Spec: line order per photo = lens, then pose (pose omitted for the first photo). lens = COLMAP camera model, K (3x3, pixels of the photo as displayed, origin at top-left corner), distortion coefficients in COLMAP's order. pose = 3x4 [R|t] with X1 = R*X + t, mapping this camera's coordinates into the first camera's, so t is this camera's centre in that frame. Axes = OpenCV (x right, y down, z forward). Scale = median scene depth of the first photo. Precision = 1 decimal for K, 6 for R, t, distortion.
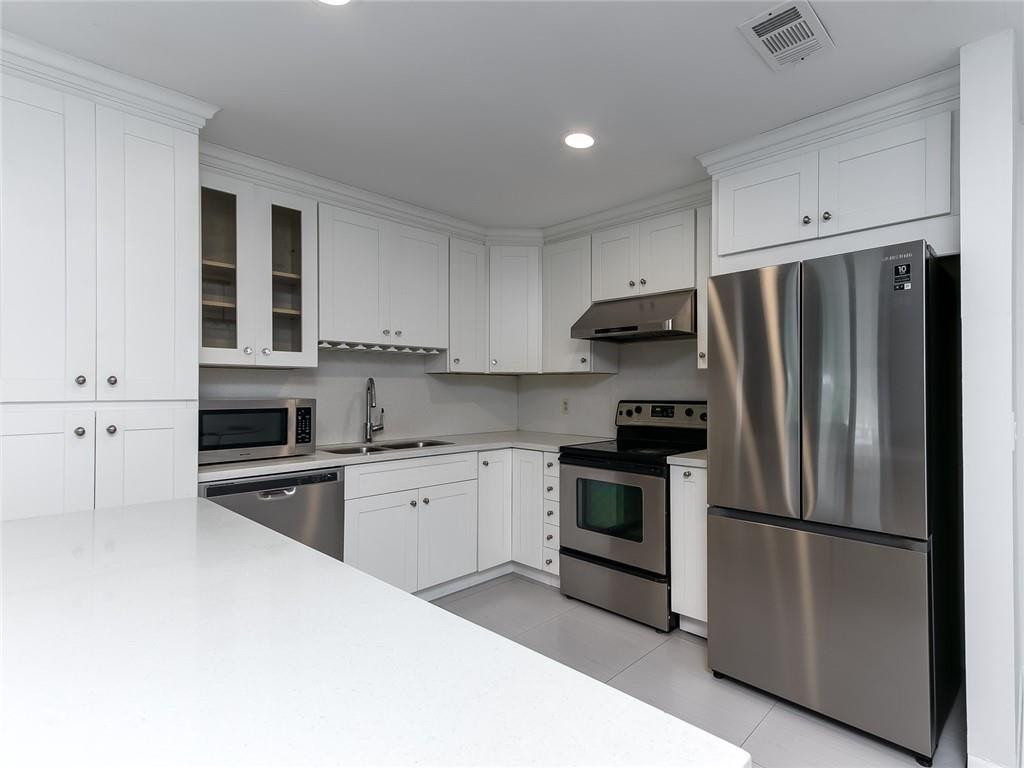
lens RADIAL K [[513.9, 0, 578.0], [0, 513.9, 386.4], [0, 0, 1]] dist [0.021759, 0.000523]
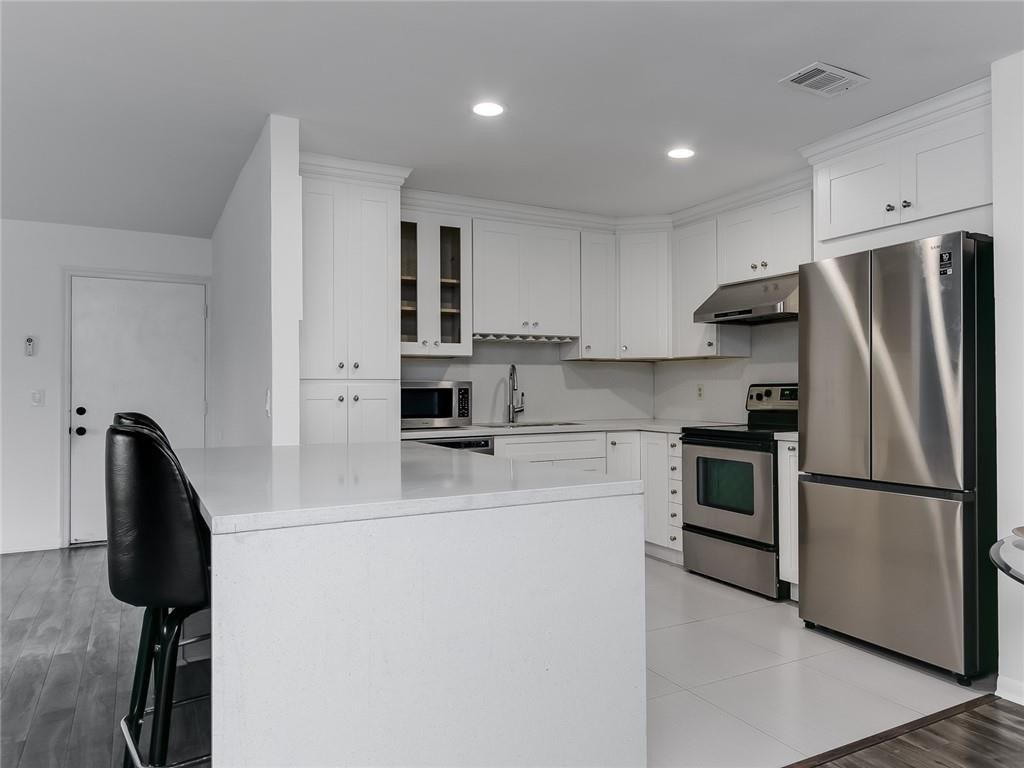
lens RADIAL K [[708.0, 0, 540.8], [0, 708.0, 386.1], [0, 0, 1]] dist [0.008698, -0.000324]
pose [[0.942960, -0.006673, -0.332840, 0.176929], [0.007250, 0.999974, 0.000491, 0.031042], [0.332828, -0.002876, 0.942983, -0.456582]]
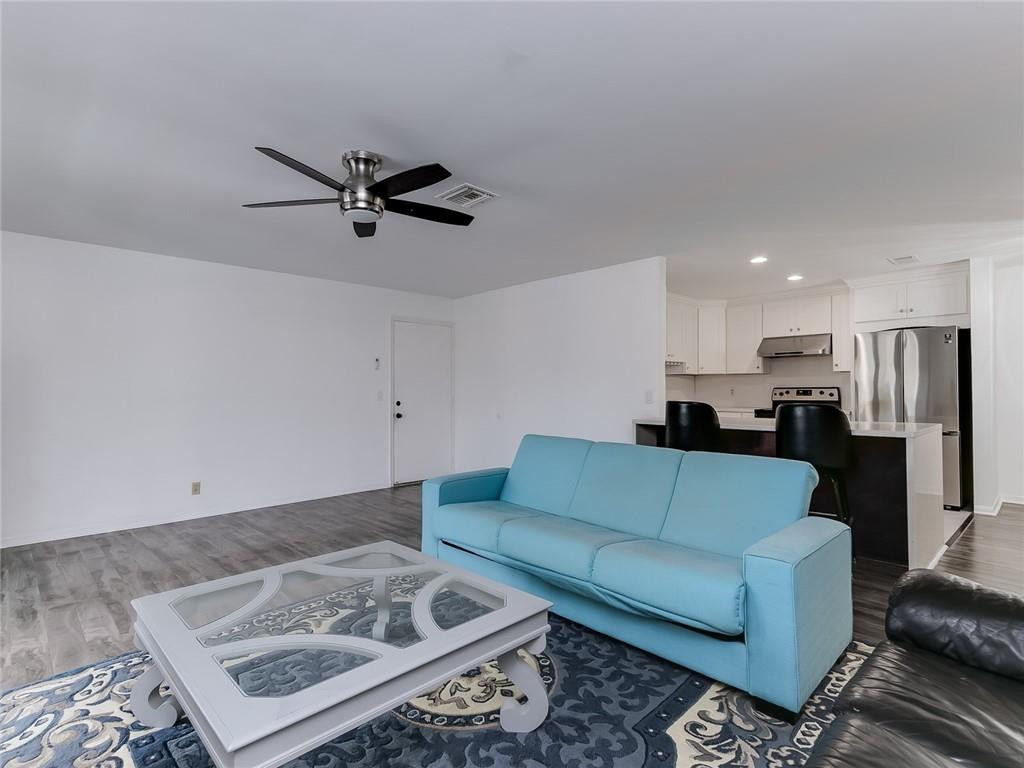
lens RADIAL K [[507.0, 0, 486.9], [0, 507.0, 385.0], [0, 0, 1]] dist [0.011808, -0.000322]
pose [[0.993758, -0.006235, -0.111387, -0.896711], [0.005727, 0.999972, -0.004882, 0.023105], [0.111414, 0.004214, 0.993765, -1.174044]]
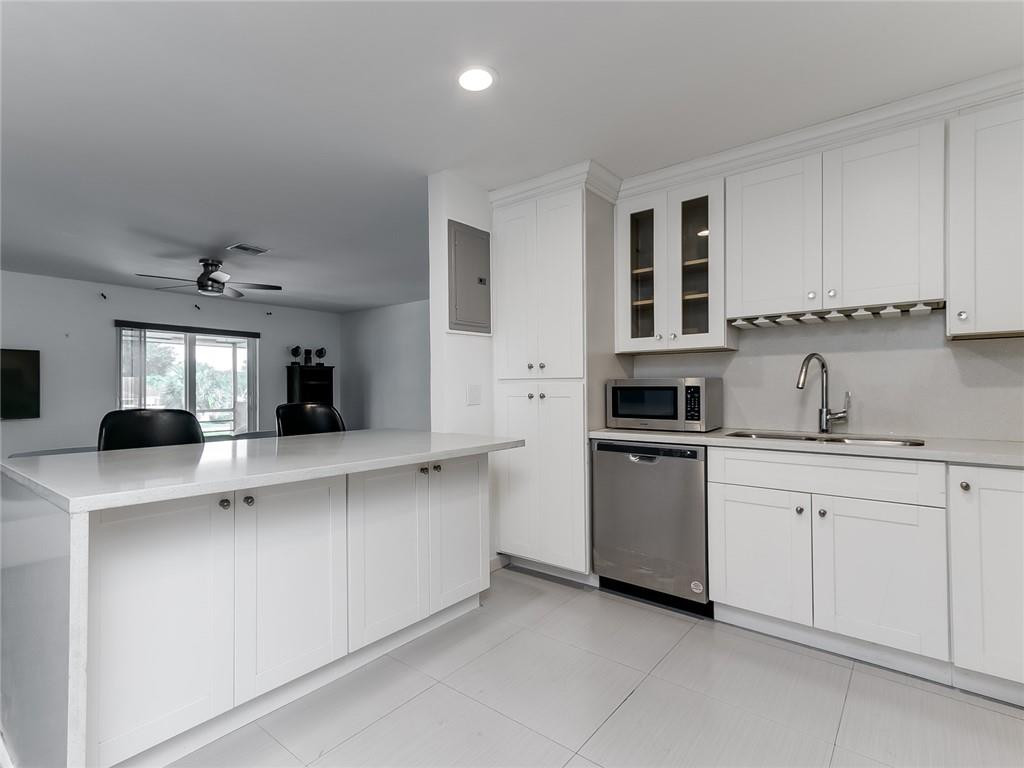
lens RADIAL K [[522.2, 0, 444.2], [0, 522.2, 387.4], [0, 0, 1]] dist [0.015695, 0.000086]
pose [[-0.022652, -0.005560, -0.999728, 0.459298], [0.008505, 0.999947, -0.005754, 0.038645], [0.999707, -0.008633, -0.022604, 0.448477]]
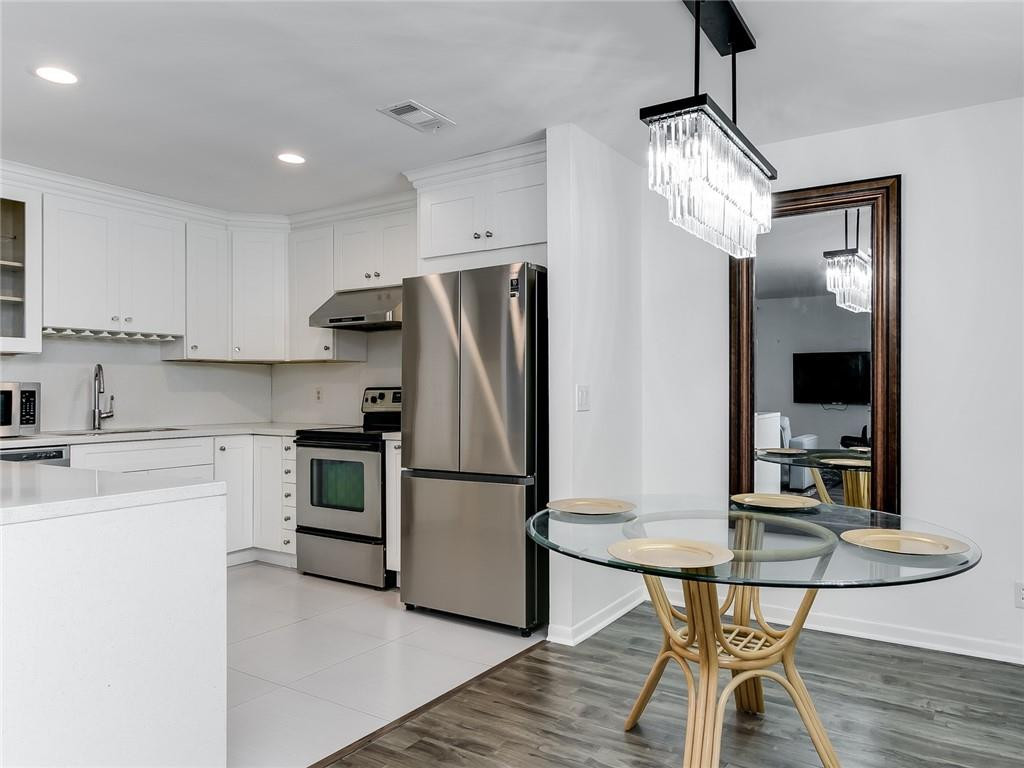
lens RADIAL K [[708.0, 0, 540.8], [0, 708.0, 386.1], [0, 0, 1]] dist [0.008698, -0.000324]
pose [[0.987424, -0.002026, 0.158081, 0.232610], [0.002276, 0.999996, -0.001395, 0.030924], [-0.158077, 0.001737, 0.987425, -0.509152]]
